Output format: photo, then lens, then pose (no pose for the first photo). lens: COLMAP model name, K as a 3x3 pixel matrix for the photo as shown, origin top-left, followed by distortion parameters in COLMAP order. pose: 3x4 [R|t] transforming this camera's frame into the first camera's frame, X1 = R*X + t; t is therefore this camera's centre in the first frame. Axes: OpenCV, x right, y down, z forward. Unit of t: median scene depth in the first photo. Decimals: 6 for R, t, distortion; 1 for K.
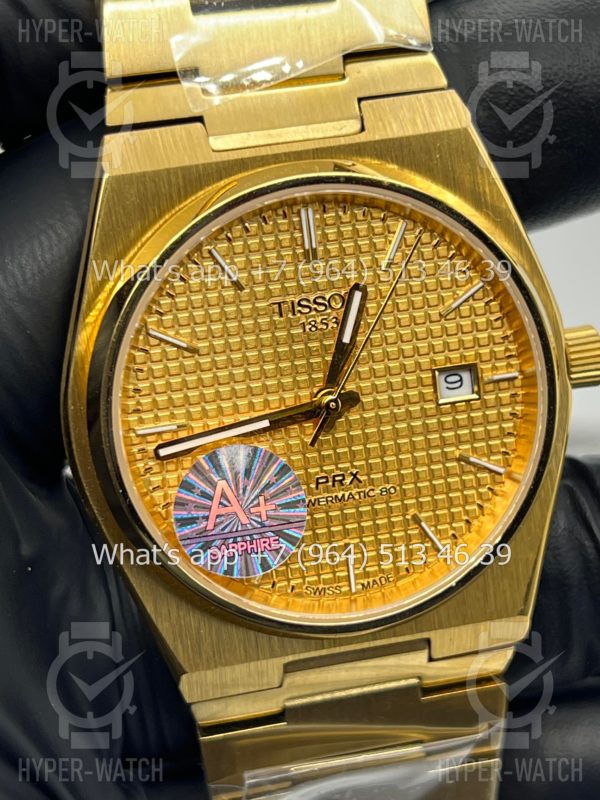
lens RADIAL K [[1793.4, 0, 289.4], [0, 1793.4, 391.8], [0, 0, 1]] dist [0.285744, 0.000000]
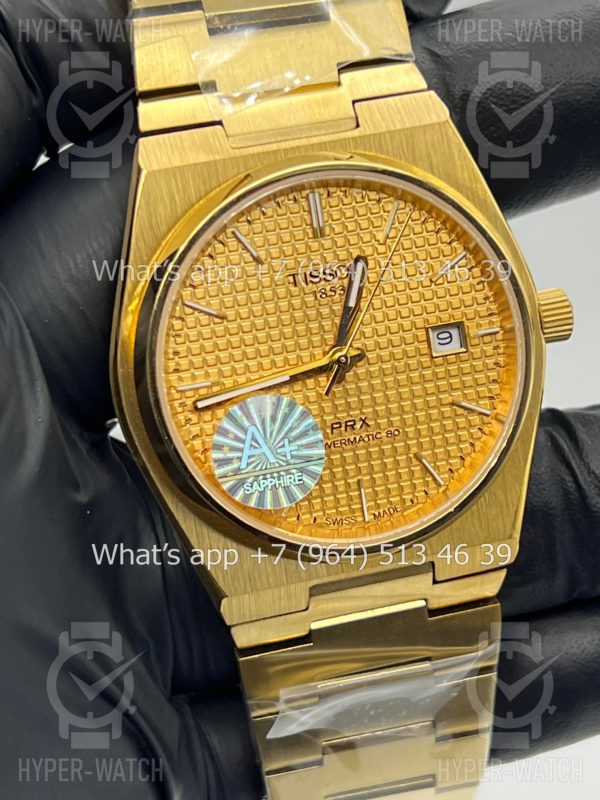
lens RADIAL K [[1793.4, 0, 289.8], [0, 1793.4, 393.6], [0, 0, 1]] dist [0.285744, 0.000000]
pose [[0.998951, -0.042068, 0.018070, -0.032138], [0.042883, 0.997957, -0.047363, 0.082301], [-0.016041, 0.048088, 0.998714, -0.166528]]
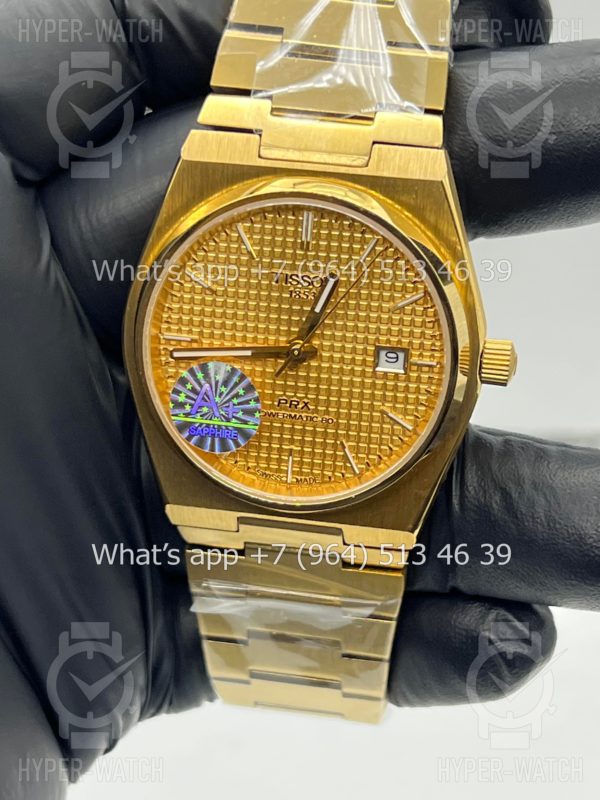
lens RADIAL K [[1793.4, 0, 297.9], [0, 1793.4, 393.1], [0, 0, 1]] dist [0.285744, 0.000000]
pose [[0.924398, 0.261258, -0.277908, 0.420554], [-0.230859, 0.963208, 0.137603, -0.154319], [0.303633, -0.063042, 0.950701, -0.342055]]
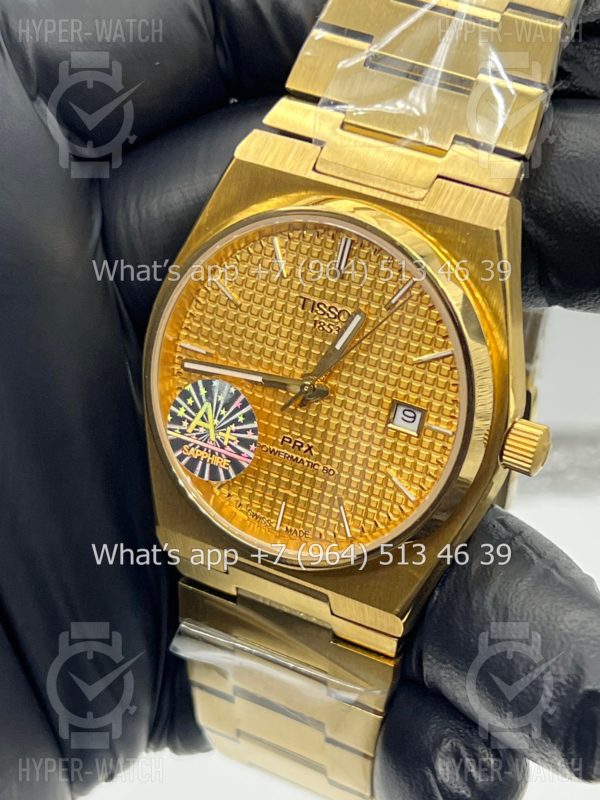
lens RADIAL K [[1793.4, 0, 295.1], [0, 1793.4, 403.7], [0, 0, 1]] dist [0.285744, 0.000000]
pose [[0.758388, 0.427085, -0.492388, 0.640016], [-0.396467, 0.901867, 0.171609, -0.195258], [0.517360, 0.065070, 0.853290, -0.089152]]
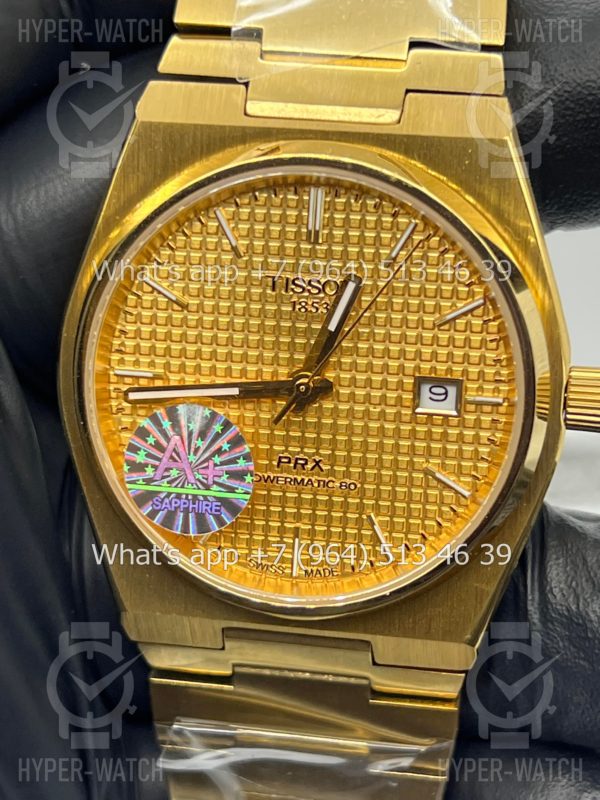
lens RADIAL K [[1793.4, 0, 298.6], [0, 1793.4, 406.2], [0, 0, 1]] dist [0.285744, 0.000000]
pose [[0.932386, 0.225013, -0.282888, 0.301449], [-0.215240, 0.974356, 0.065594, -0.047076], [0.290393, -0.000270, 0.956907, 0.044857]]
